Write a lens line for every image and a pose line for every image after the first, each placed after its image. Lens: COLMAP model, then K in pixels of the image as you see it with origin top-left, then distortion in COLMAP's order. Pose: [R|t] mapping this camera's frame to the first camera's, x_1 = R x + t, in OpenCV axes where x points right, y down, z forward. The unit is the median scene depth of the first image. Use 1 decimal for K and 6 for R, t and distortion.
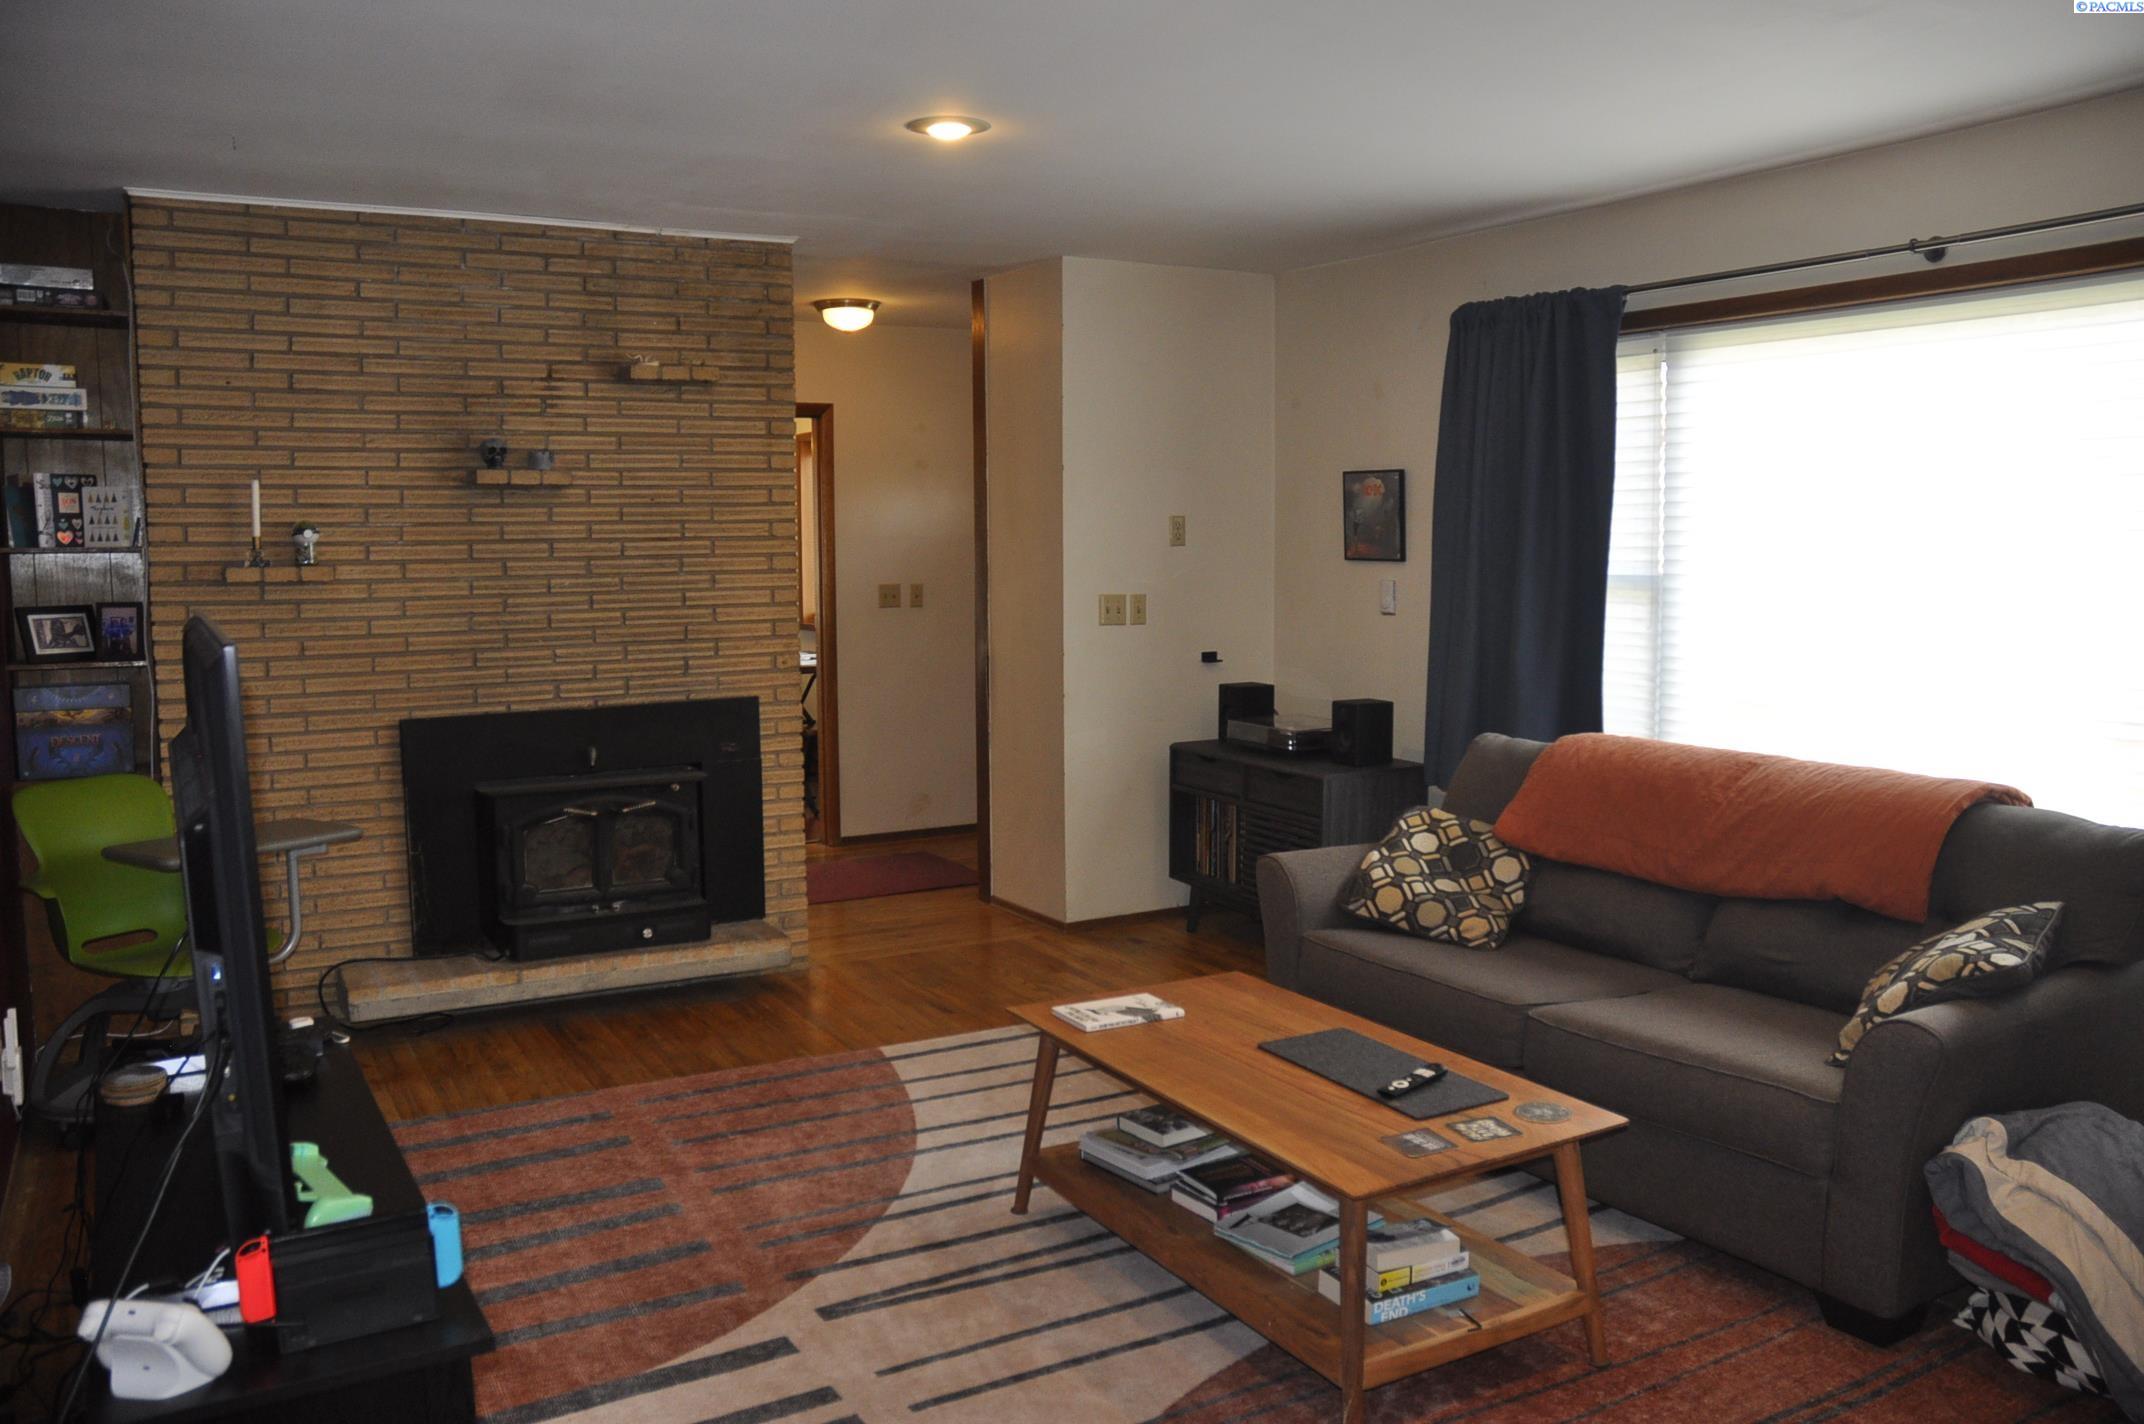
lens RADIAL K [[1686.0, 0, 1083.9], [0, 1686.0, 711.9], [0, 0, 1]] dist [-0.176538, 0.169228]
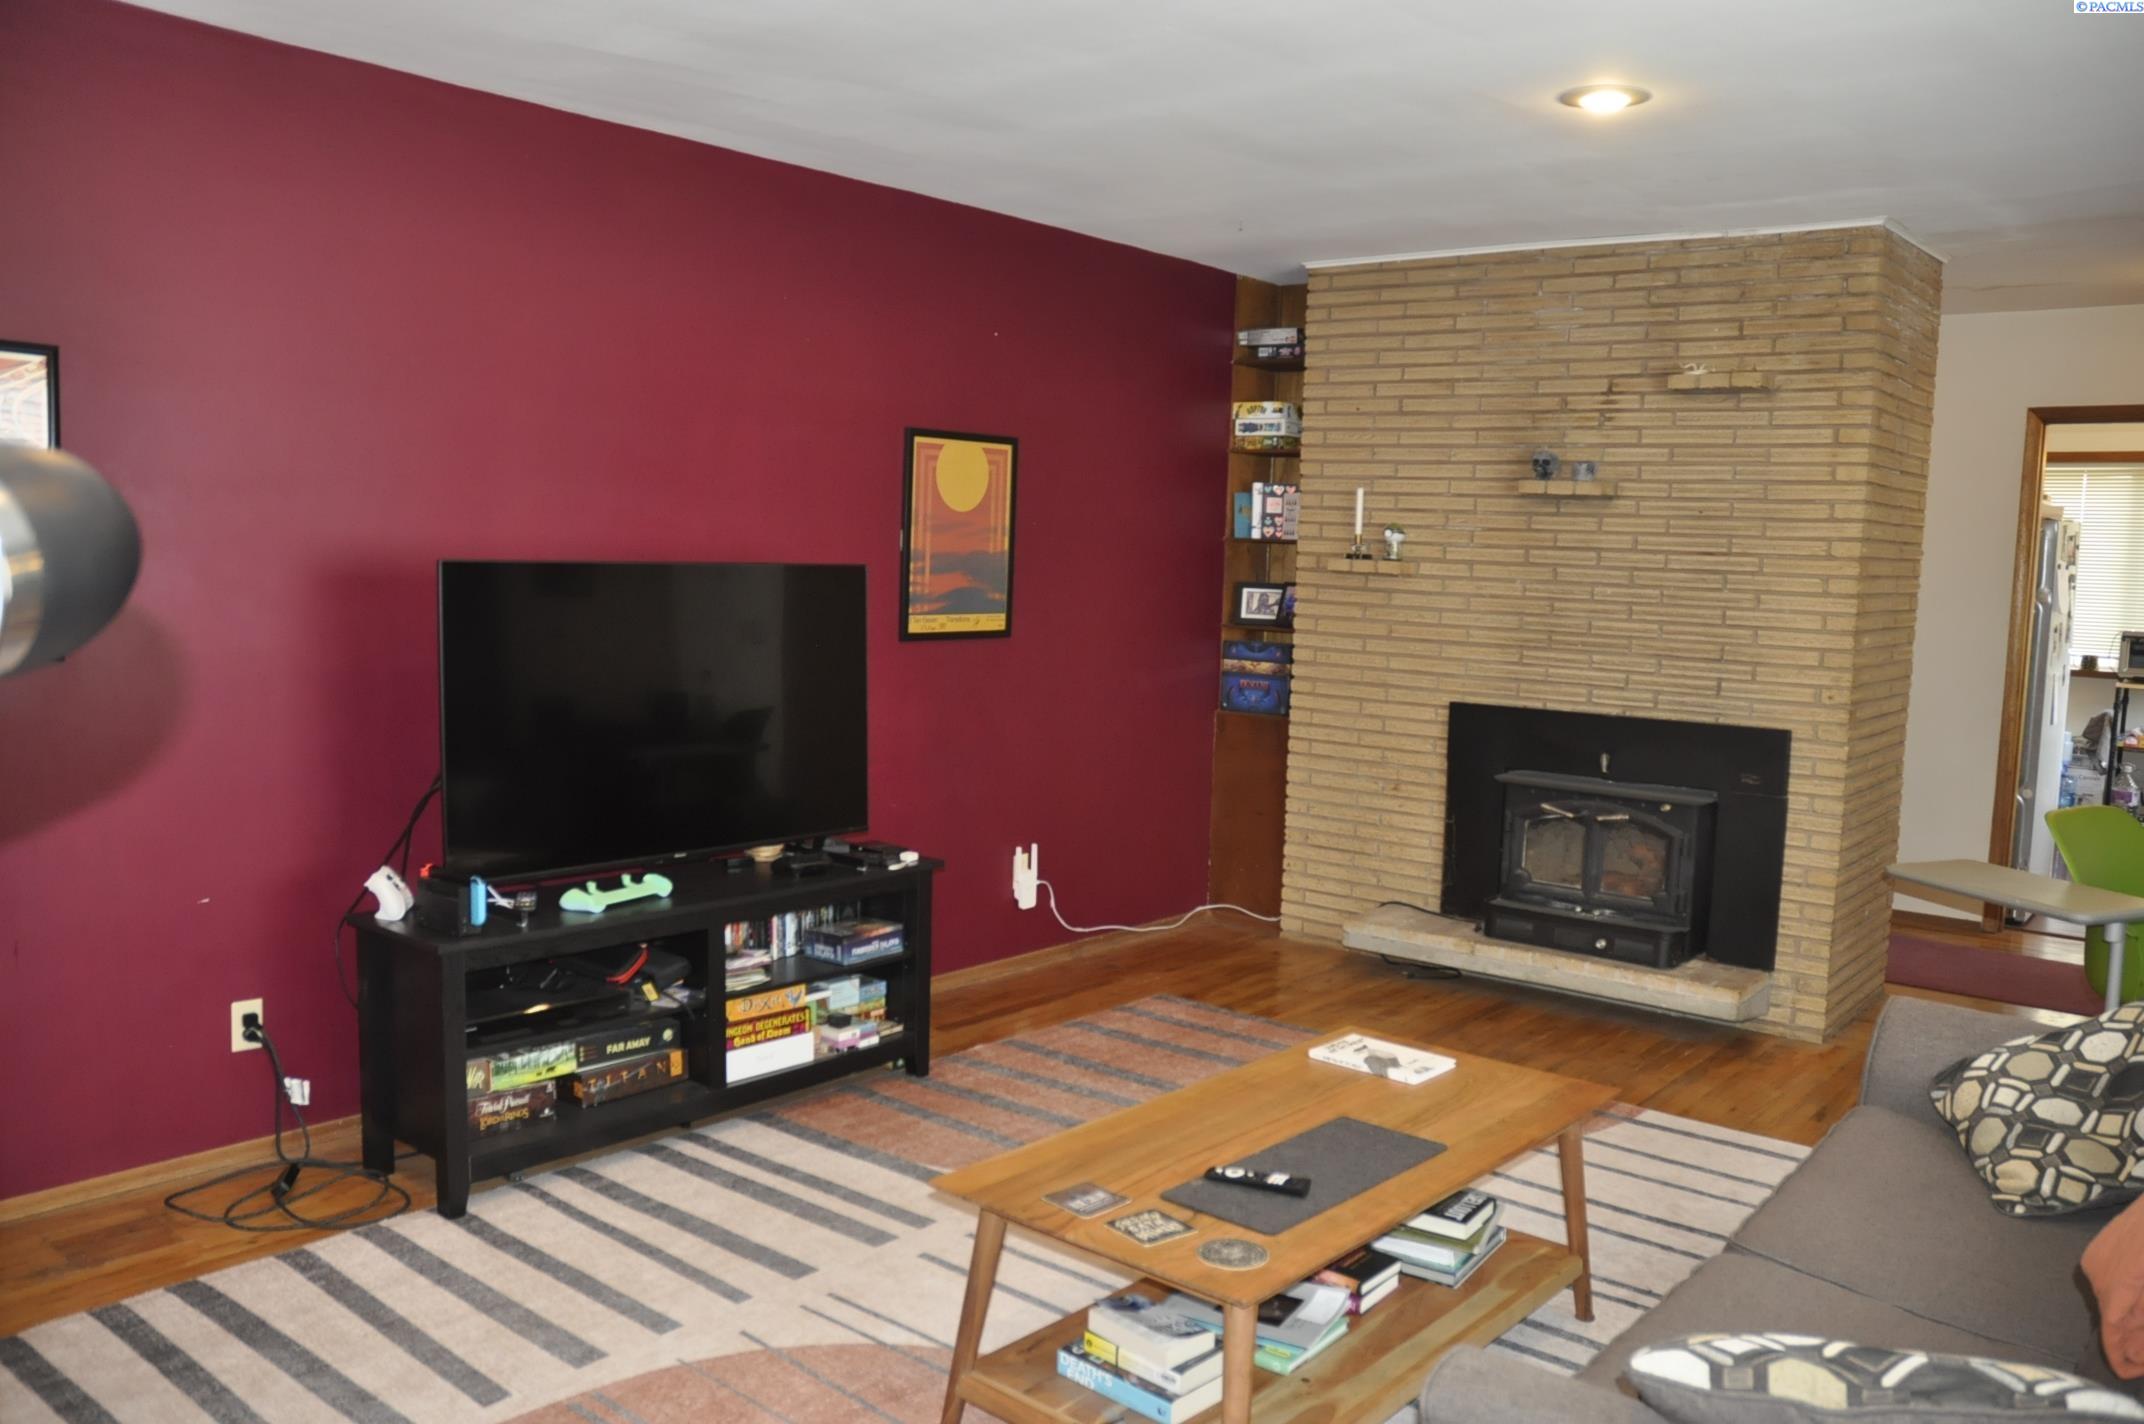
lens RADIAL K [[1686.0, 0, 1083.9], [0, 1686.0, 711.9], [0, 0, 1]] dist [-0.176538, 0.169228]
pose [[0.331704, 0.111087, -0.936820, 0.554673], [-0.127460, 0.989215, 0.072169, -0.037385], [0.934733, 0.095469, 0.342286, 0.359165]]
